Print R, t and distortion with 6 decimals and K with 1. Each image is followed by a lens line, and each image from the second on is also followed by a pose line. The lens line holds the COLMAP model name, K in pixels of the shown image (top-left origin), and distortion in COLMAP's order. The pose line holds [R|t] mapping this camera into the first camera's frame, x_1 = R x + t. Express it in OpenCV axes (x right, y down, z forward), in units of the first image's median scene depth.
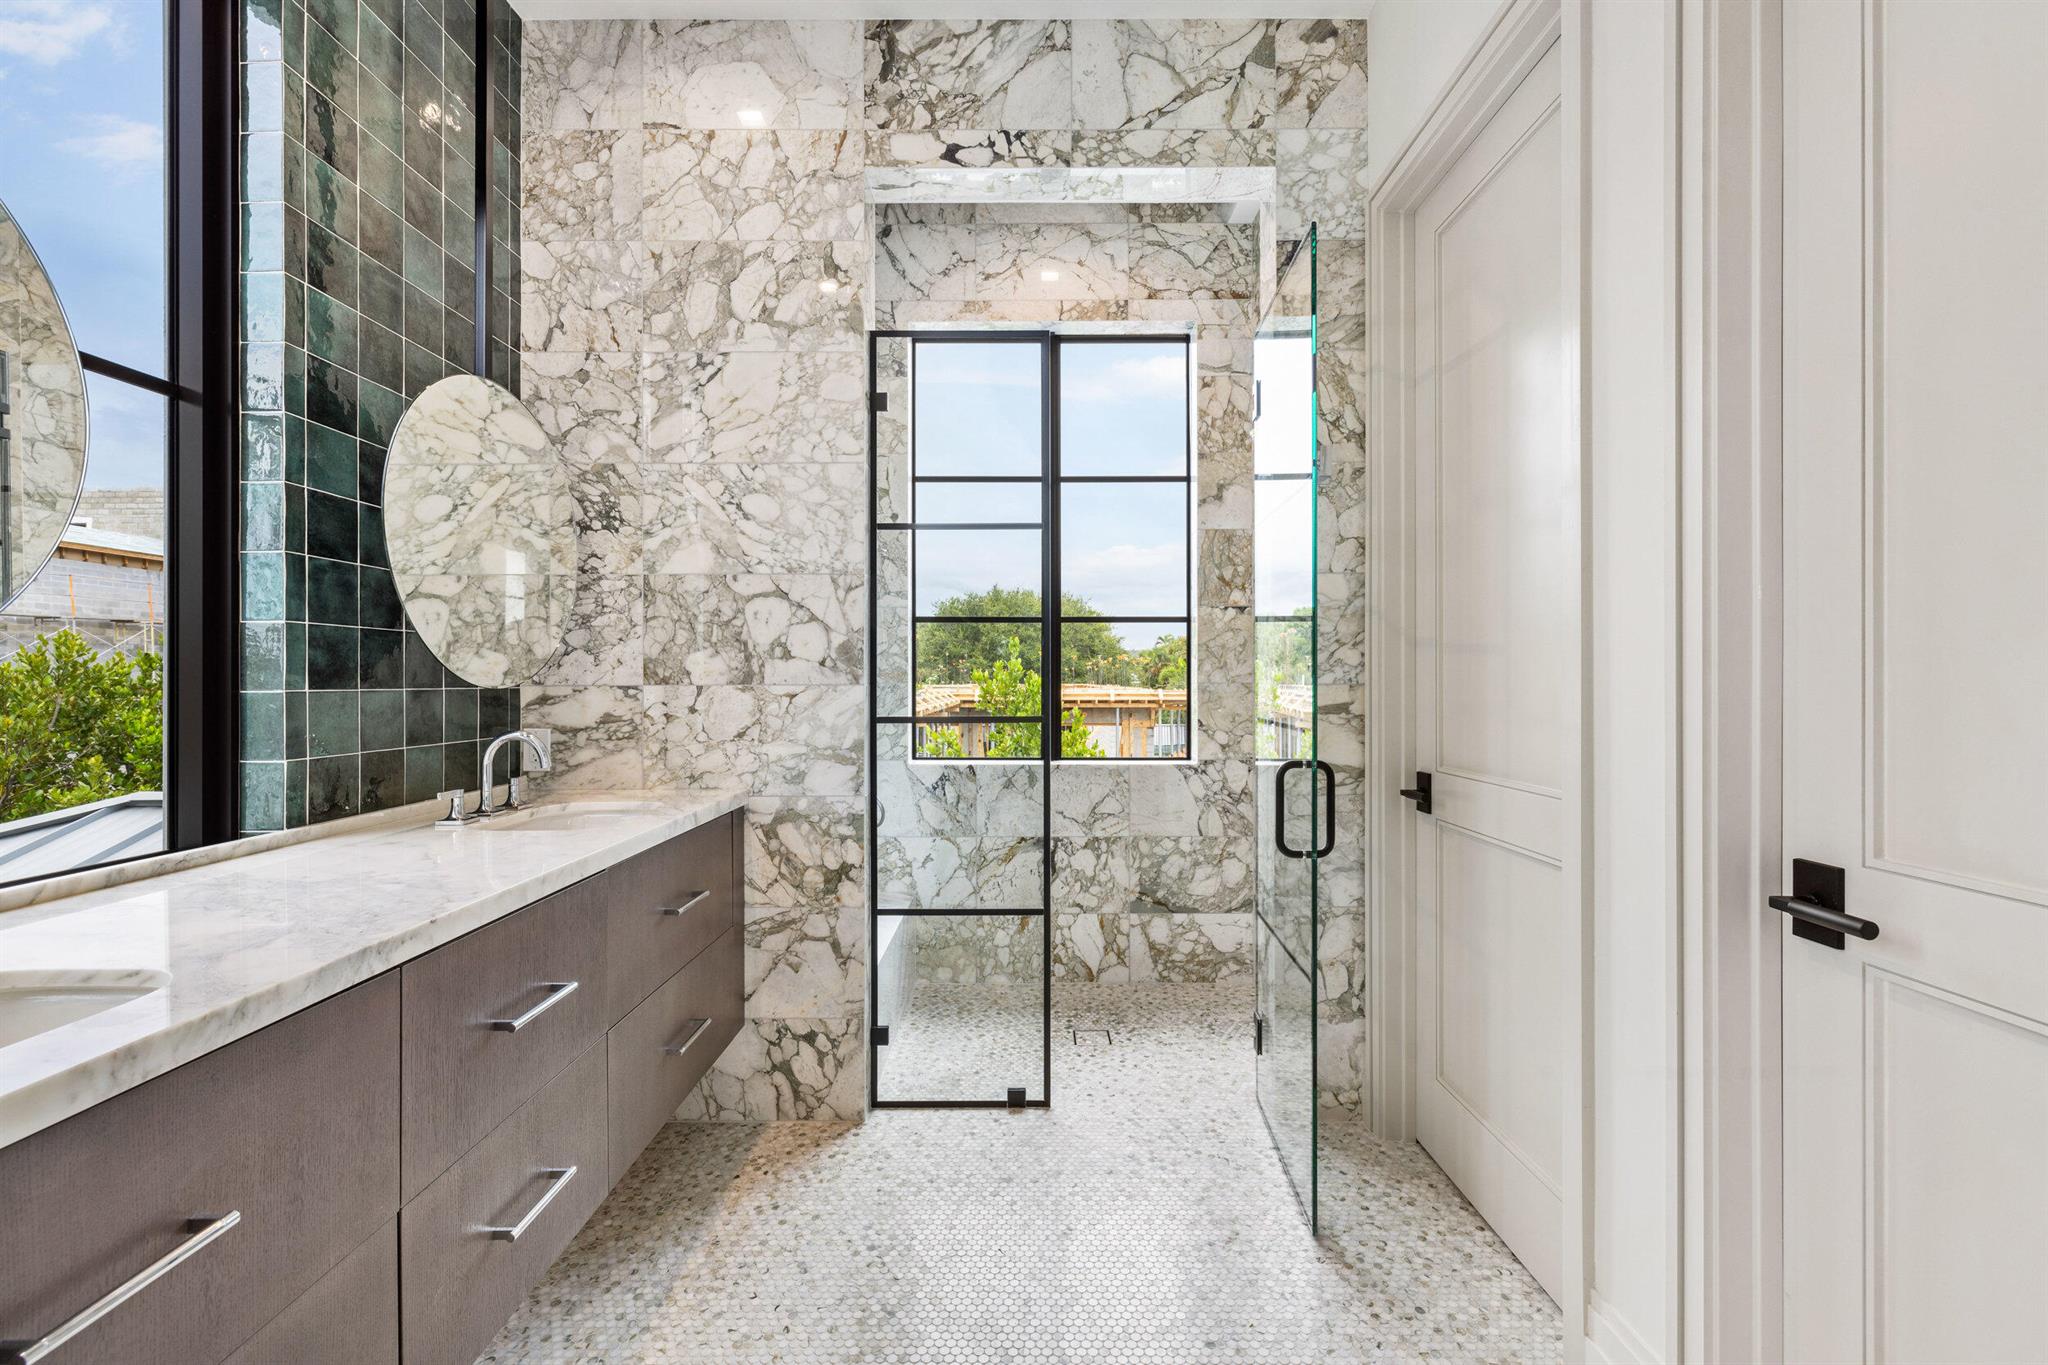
lens RADIAL K [[859.9, 0, 1011.0], [0, 859.9, 663.7], [0, 0, 1]] dist [-0.000509, 0.000066]
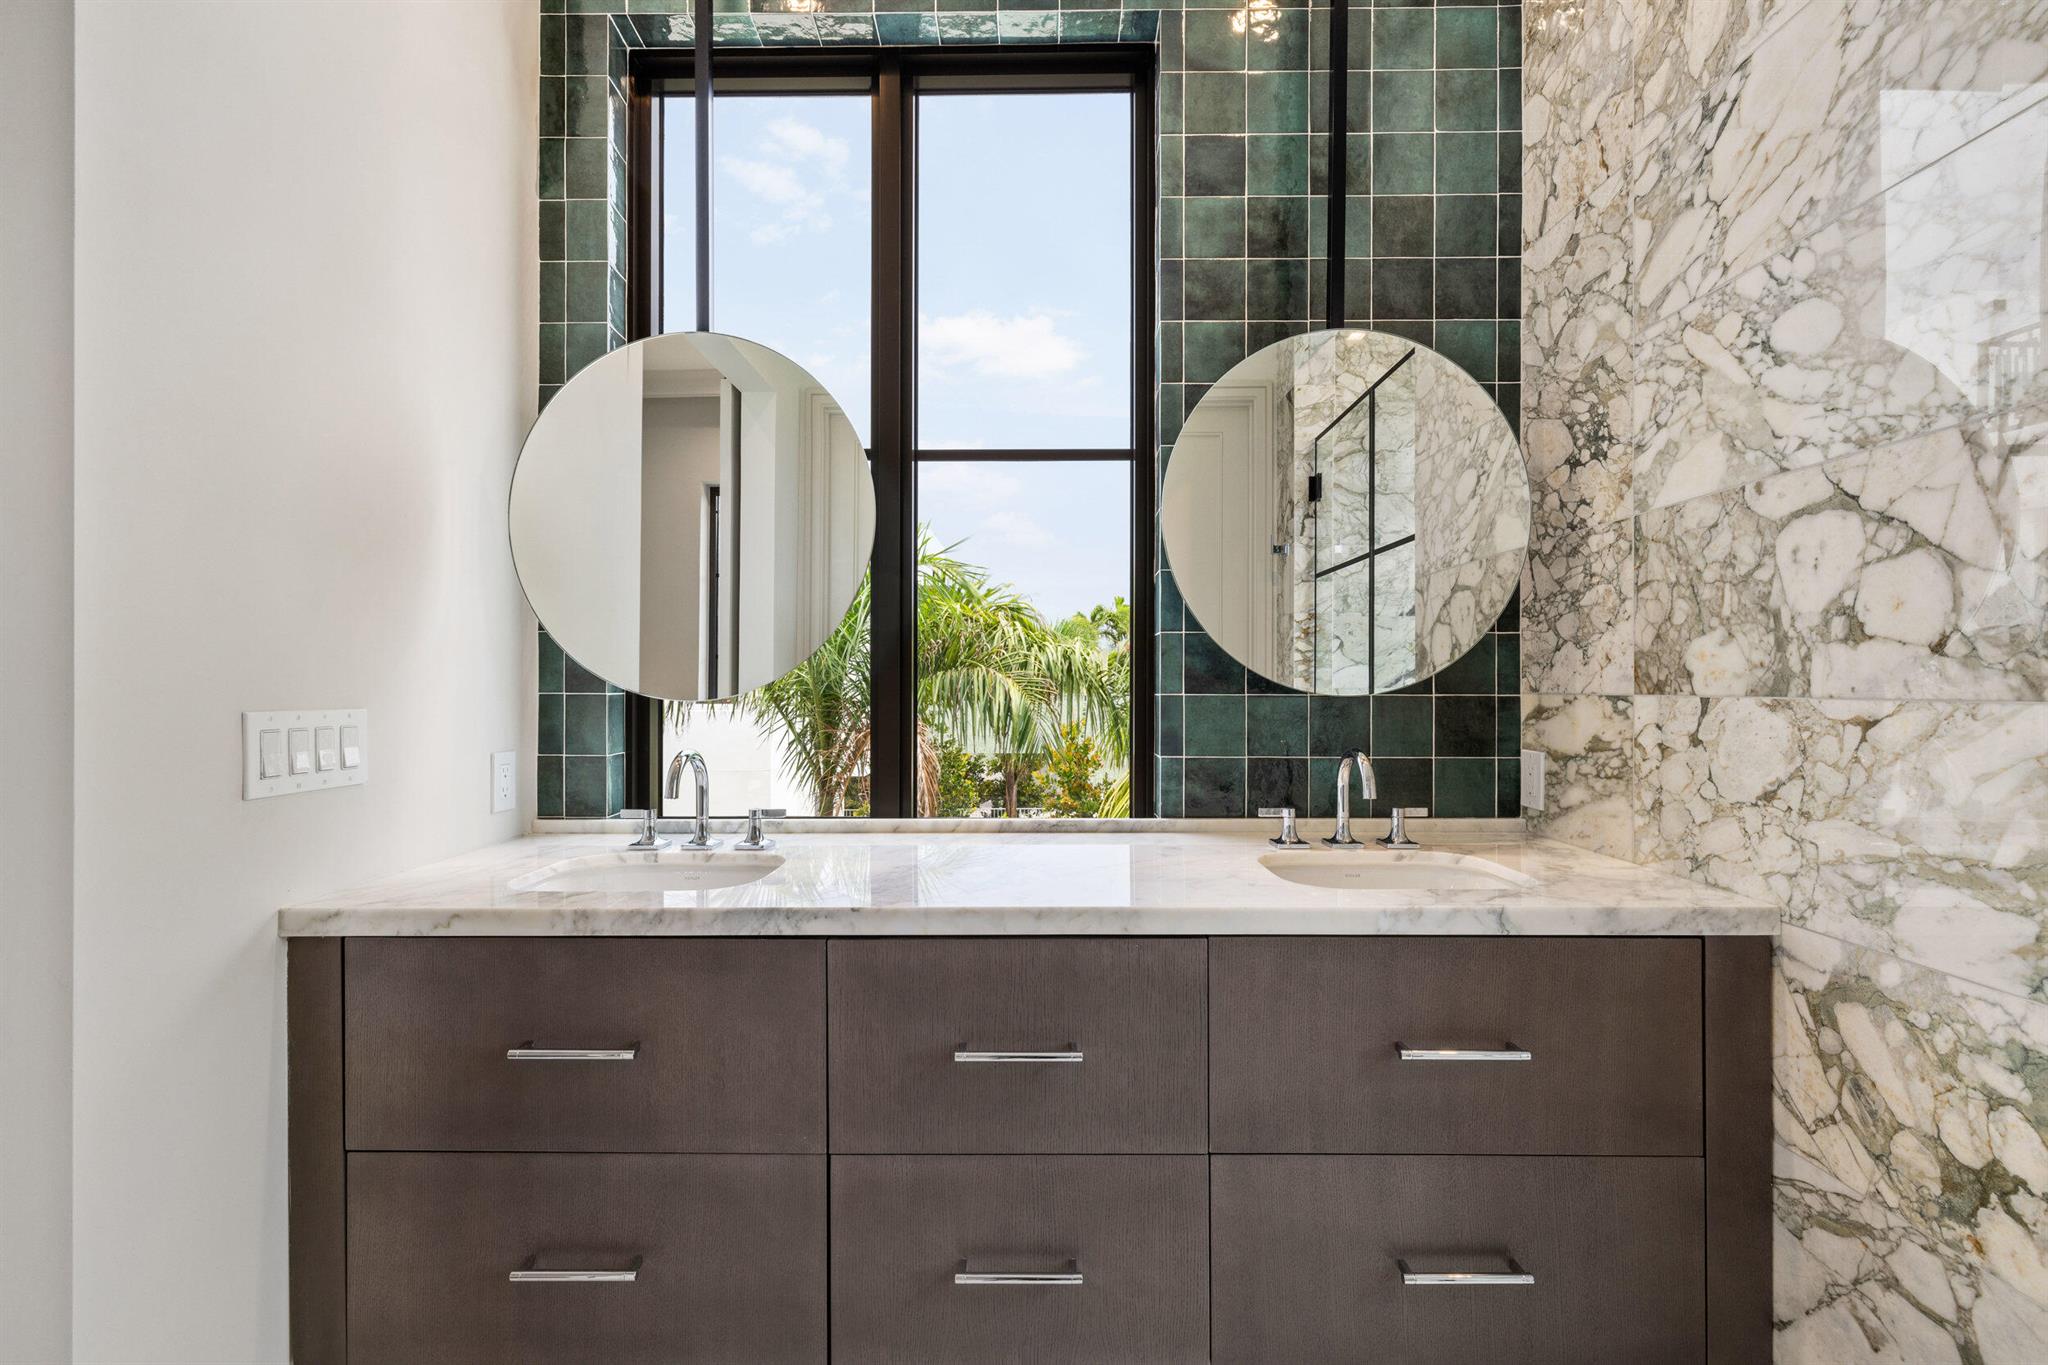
lens RADIAL K [[859.9, 0, 1039.9], [0, 859.9, 679.2], [0, 0, 1]] dist [-0.000509, 0.000066]
pose [[-0.000449, -0.003156, -0.999995, 0.190804], [0.017051, 0.999850, -0.003163, 0.008306], [0.999855, -0.017052, -0.000395, 0.570449]]
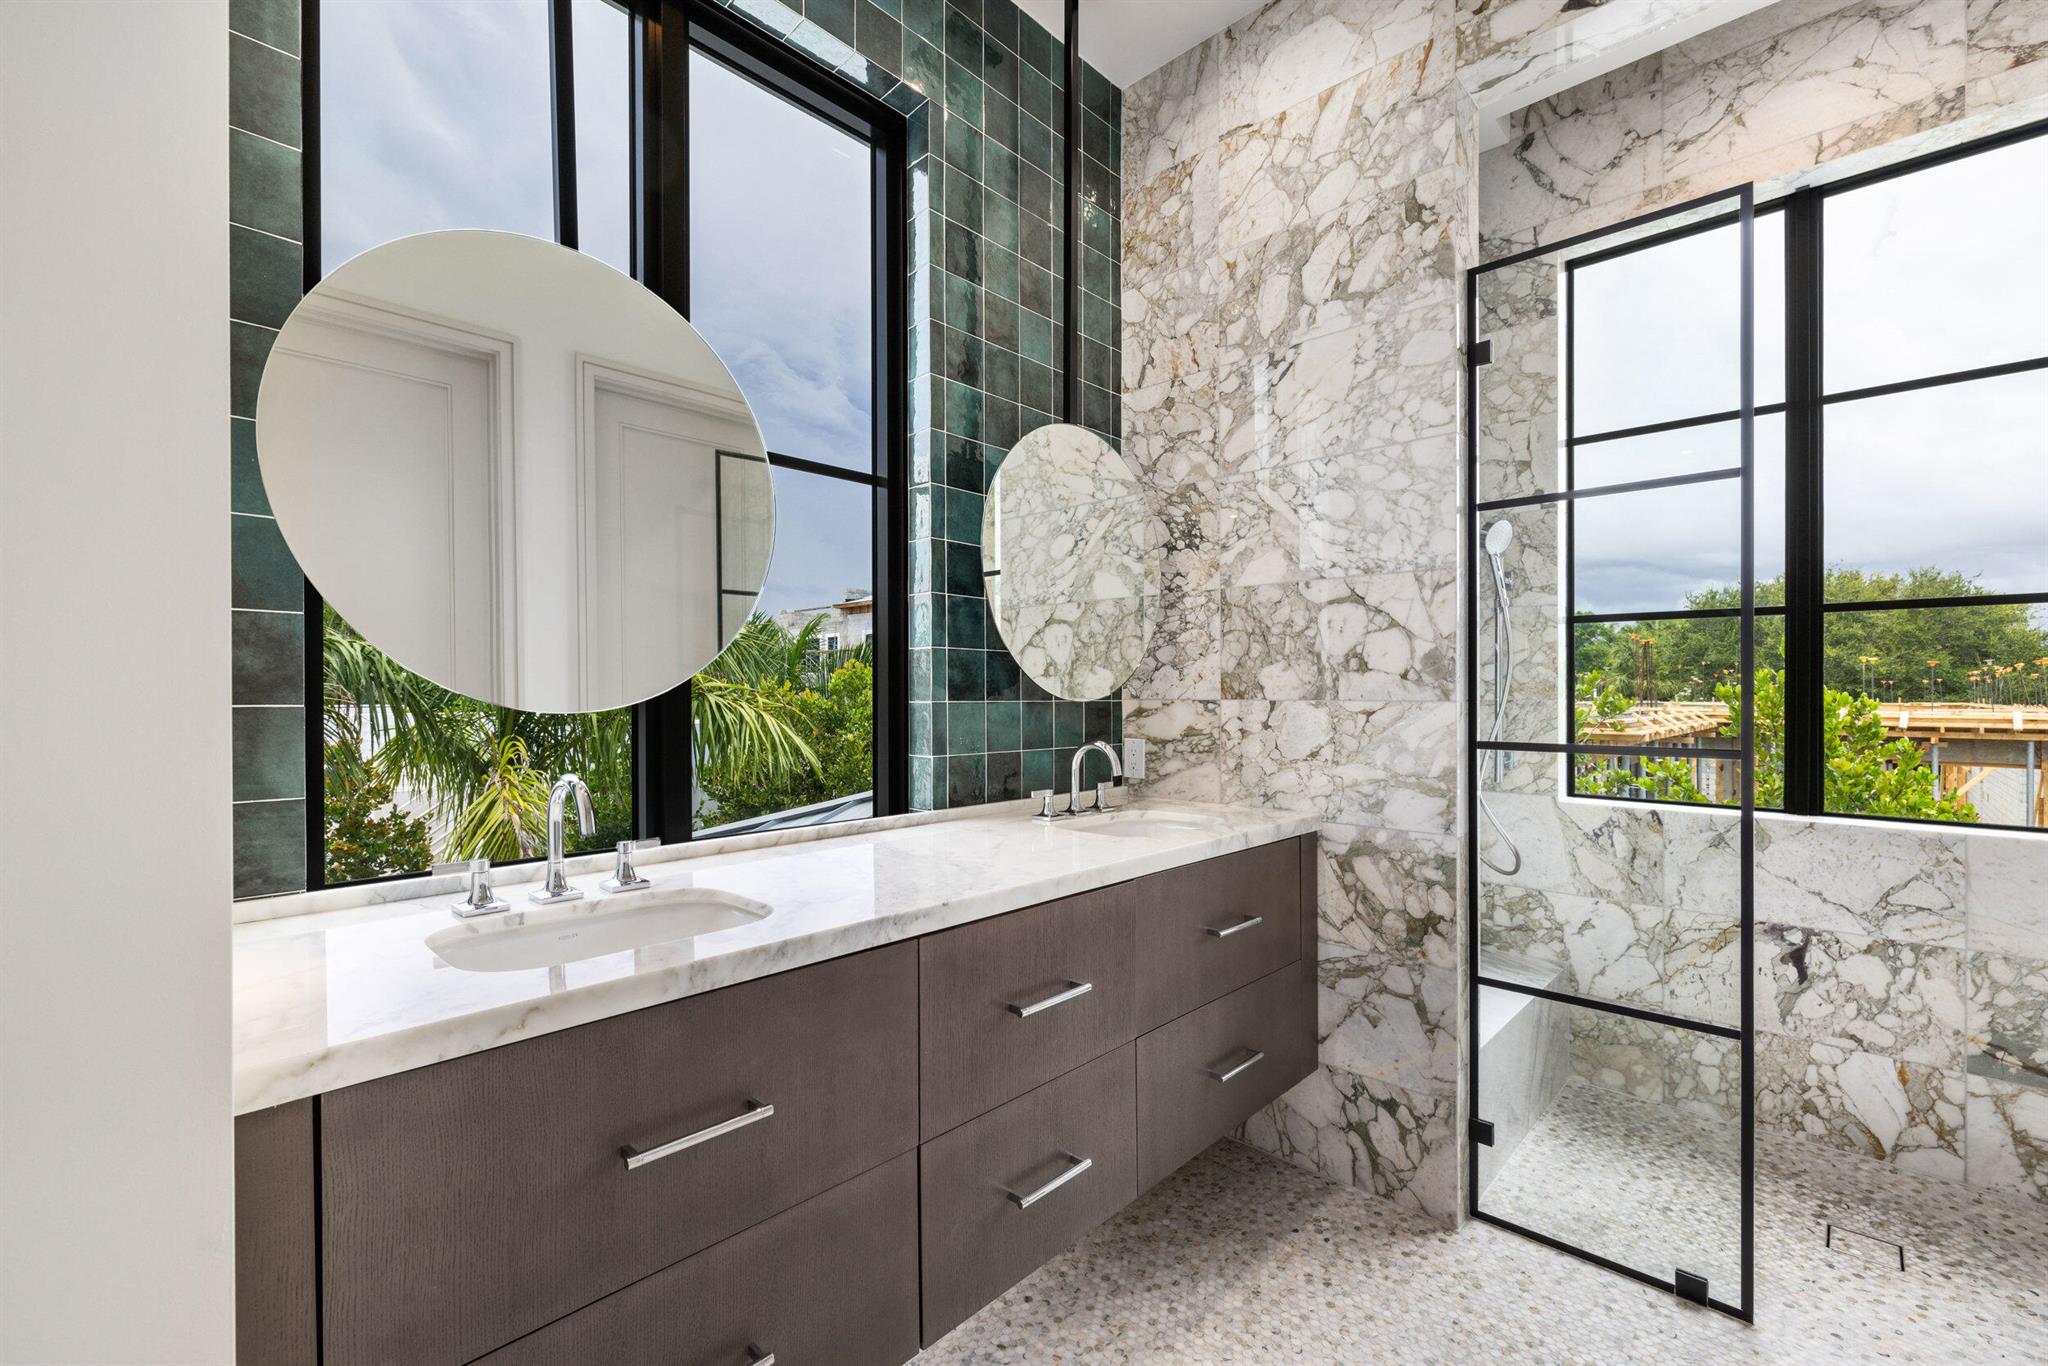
lens RADIAL K [[859.9, 0, 1033.9], [0, 859.9, 685.5], [0, 0, 1]] dist [-0.000509, 0.000066]
pose [[0.730014, -0.002047, -0.683429, 0.097324], [0.008234, 0.999949, 0.005800, 0.001005], [0.683383, -0.009862, 0.729994, 0.120231]]
